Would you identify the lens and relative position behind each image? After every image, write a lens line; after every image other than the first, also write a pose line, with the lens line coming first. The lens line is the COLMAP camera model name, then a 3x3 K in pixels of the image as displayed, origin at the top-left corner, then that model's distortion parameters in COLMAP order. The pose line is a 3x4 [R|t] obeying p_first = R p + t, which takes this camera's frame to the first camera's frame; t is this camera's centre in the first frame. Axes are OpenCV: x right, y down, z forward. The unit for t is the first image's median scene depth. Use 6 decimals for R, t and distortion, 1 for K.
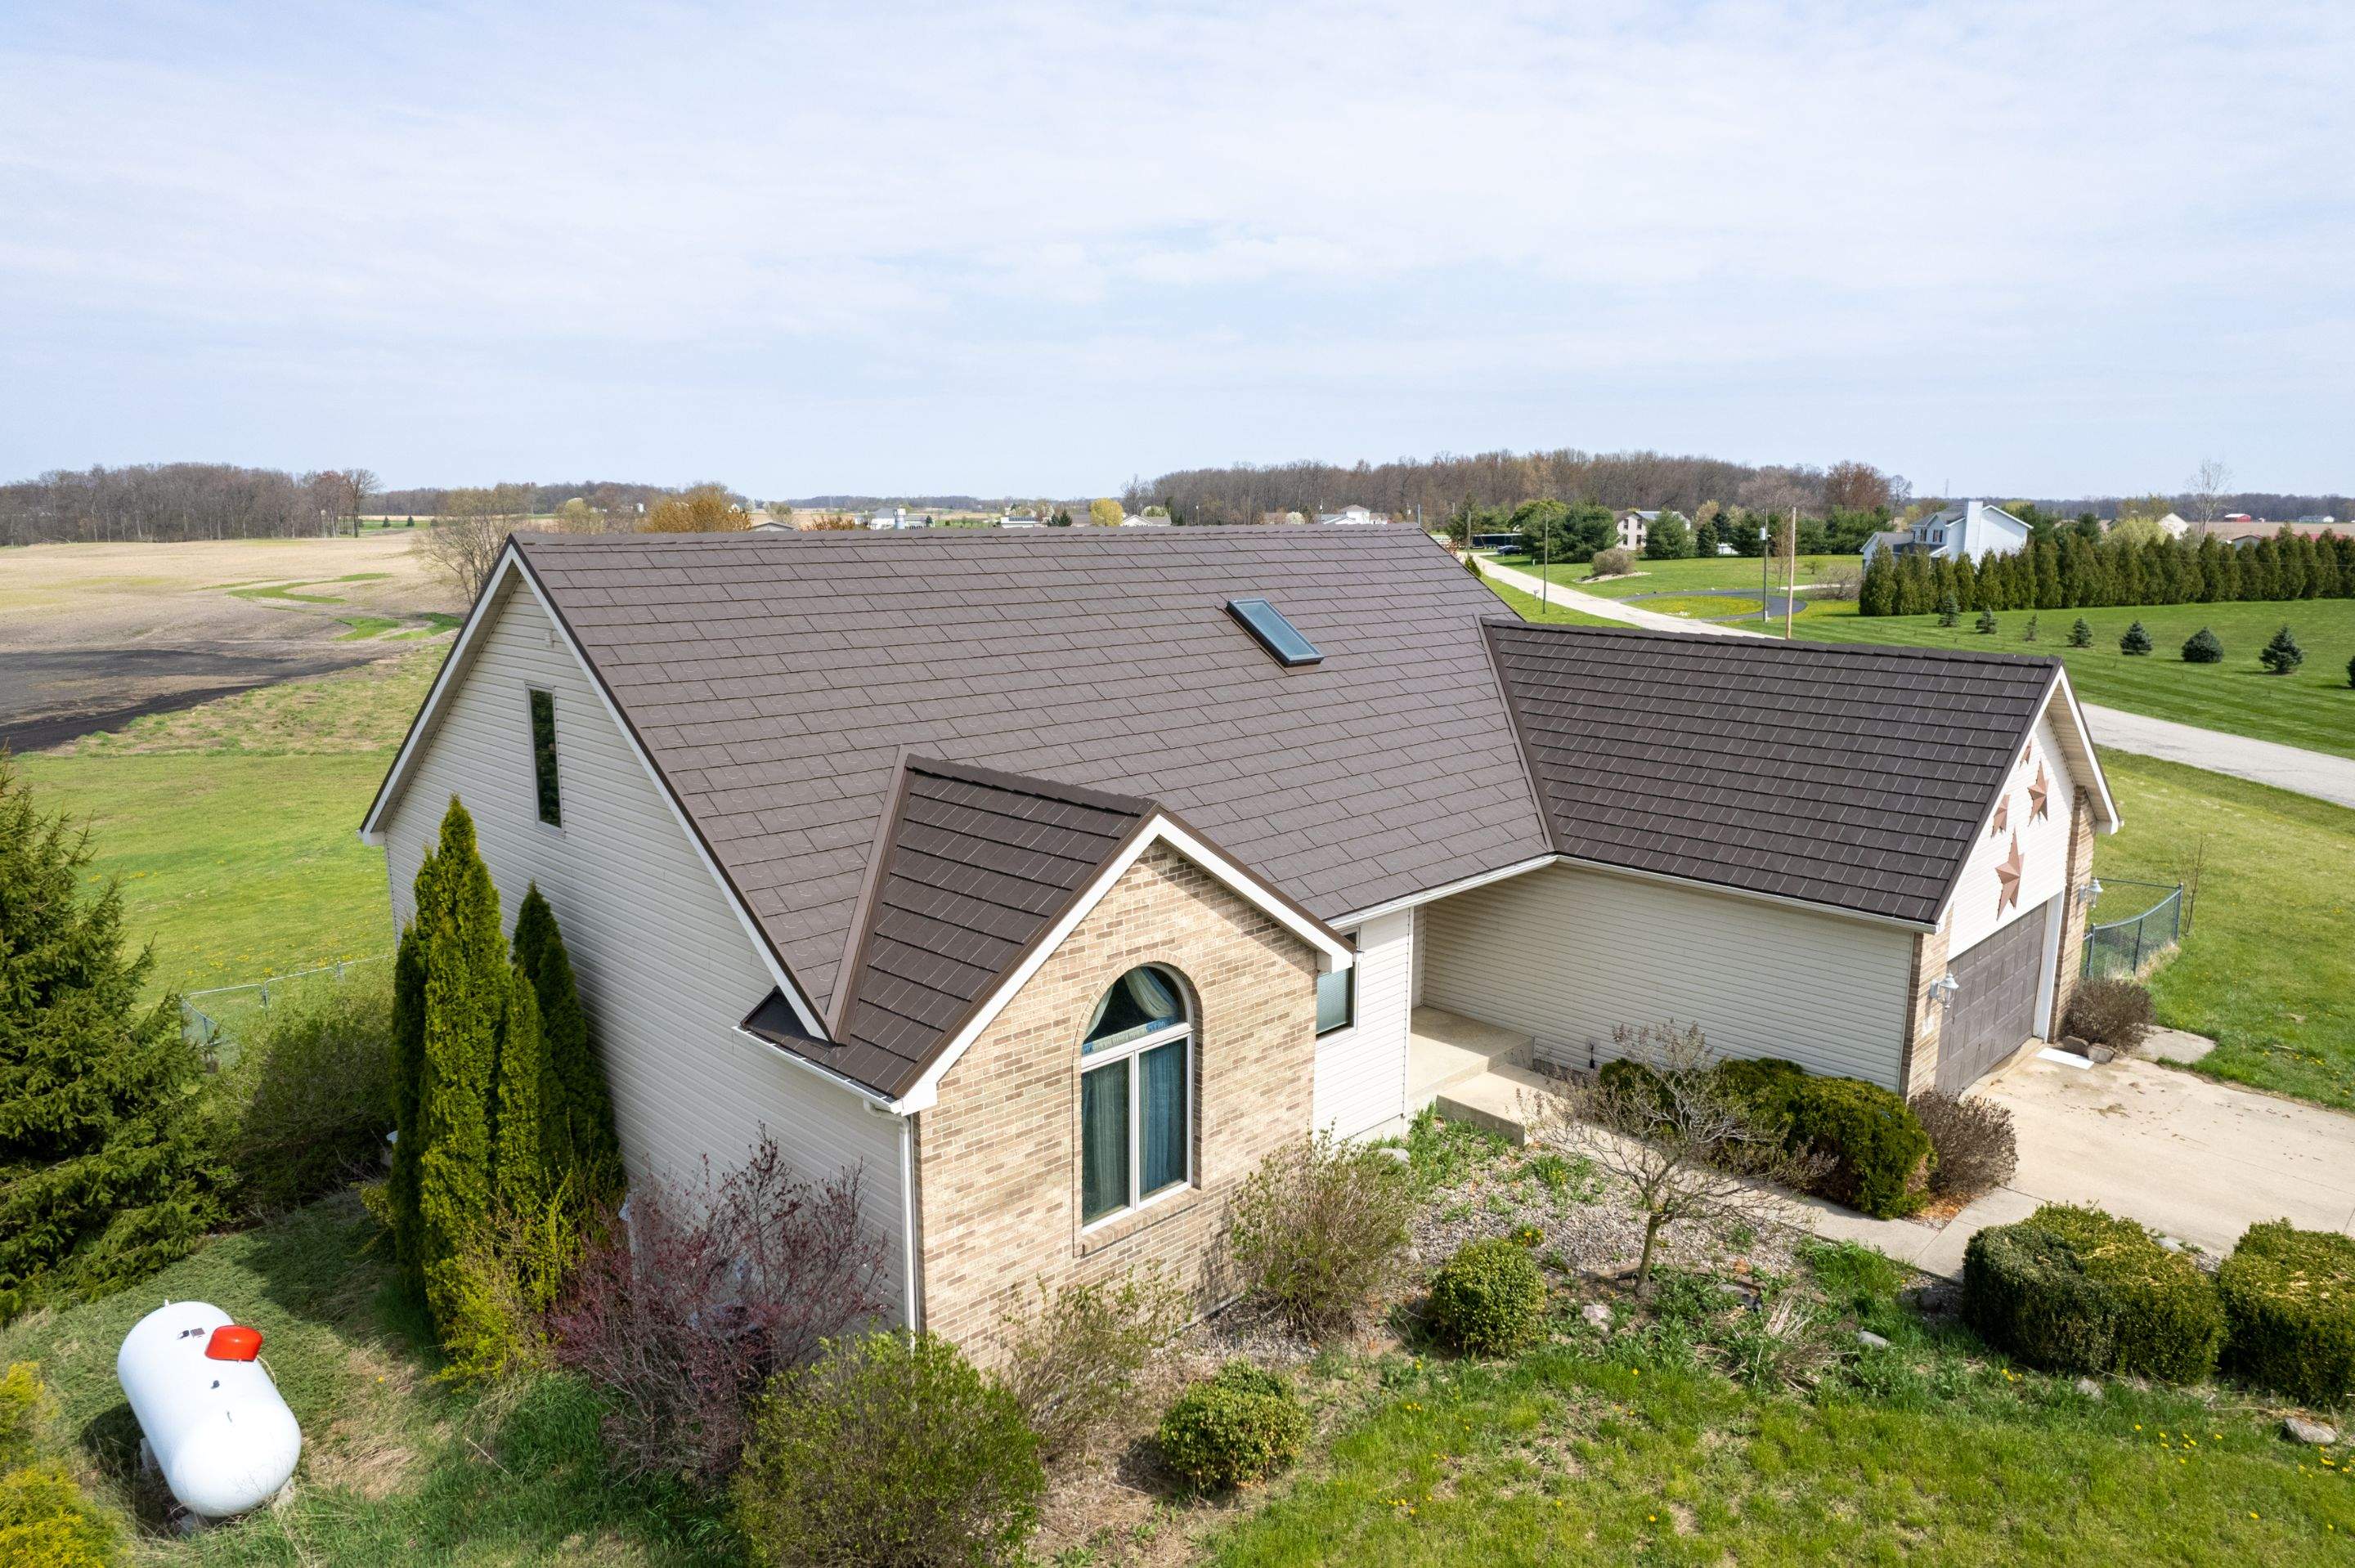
lens RADIAL K [[1497.0, 0, 1165.0], [0, 1497.0, 792.8], [0, 0, 1]] dist [-0.078801, 0.072242]
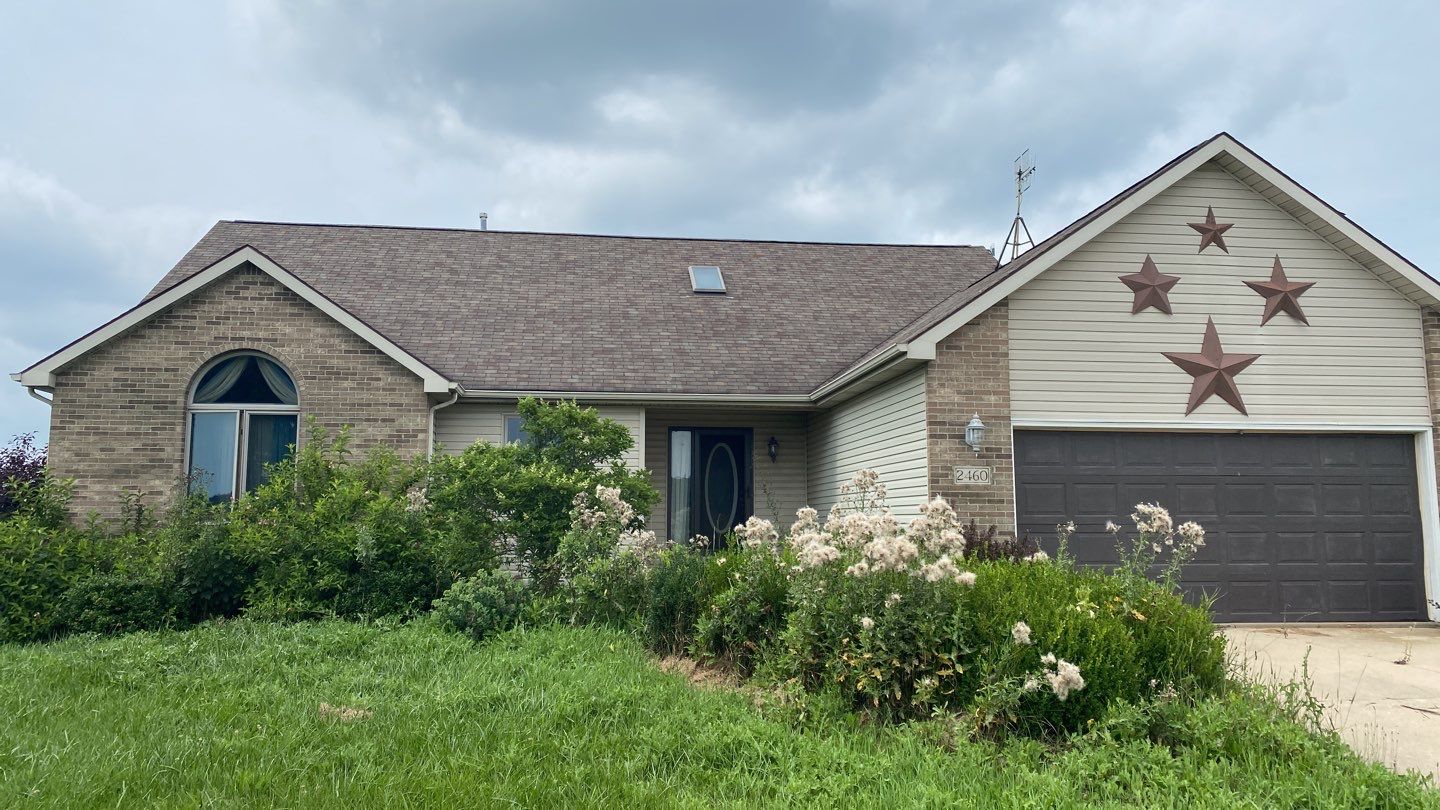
lens RADIAL K [[1088.8, 0, 712.6], [0, 1088.8, 399.1], [0, 0, 1]] dist [0.051987, -0.071614]
pose [[0.792585, -0.073545, -0.605310, 1.068237], [-0.113689, 0.957469, -0.265194, 0.415882], [0.599069, 0.279006, 0.750514, 0.454094]]
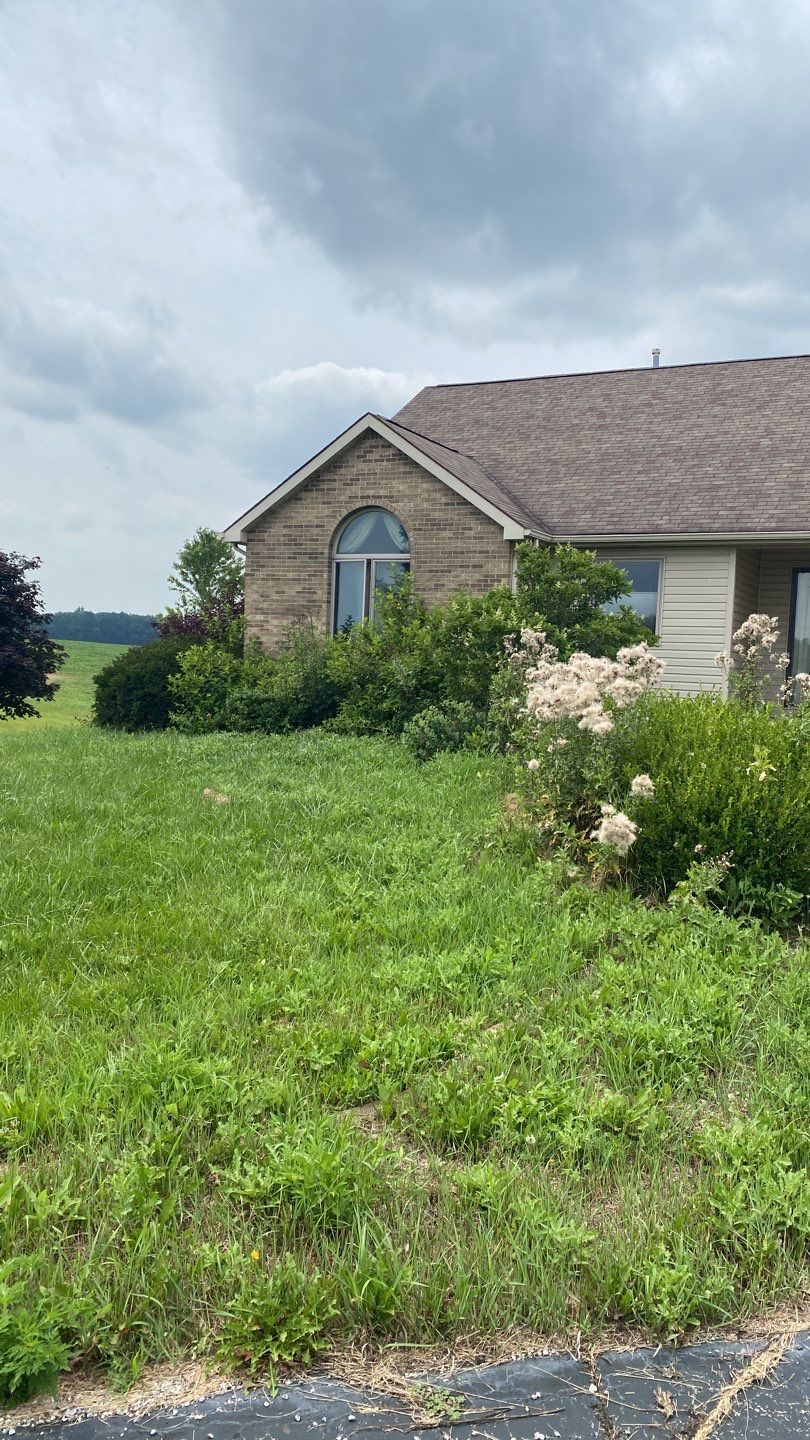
lens RADIAL K [[1075.1, 0, 422.4], [0, 1075.1, 719.2], [0, 0, 1]] dist [0.176707, -0.447341]
pose [[0.317561, 0.065554, -0.945969, 1.281138], [-0.219481, 0.975598, -0.006072, 0.365617], [0.922487, 0.209551, 0.324200, 0.692770]]
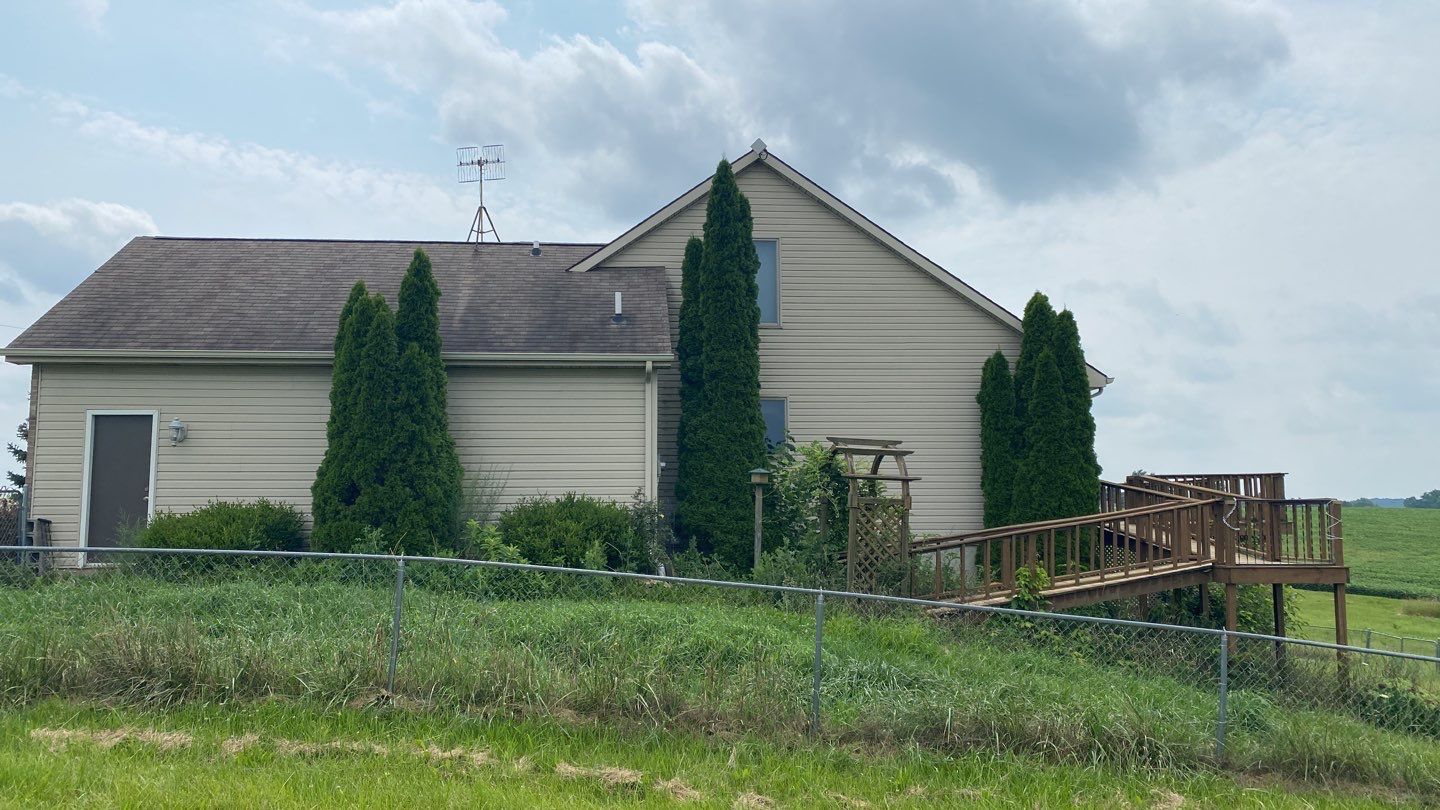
lens RADIAL K [[1091.1, 0, 699.9], [0, 1091.1, 404.3], [0, 0, 1]] dist [0.097212, -0.166581]
pose [[-0.637508, -0.079352, -0.766347, 1.490453], [-0.142409, 0.989679, 0.015990, -0.031413], [0.757168, 0.119328, -0.642228, 2.926408]]
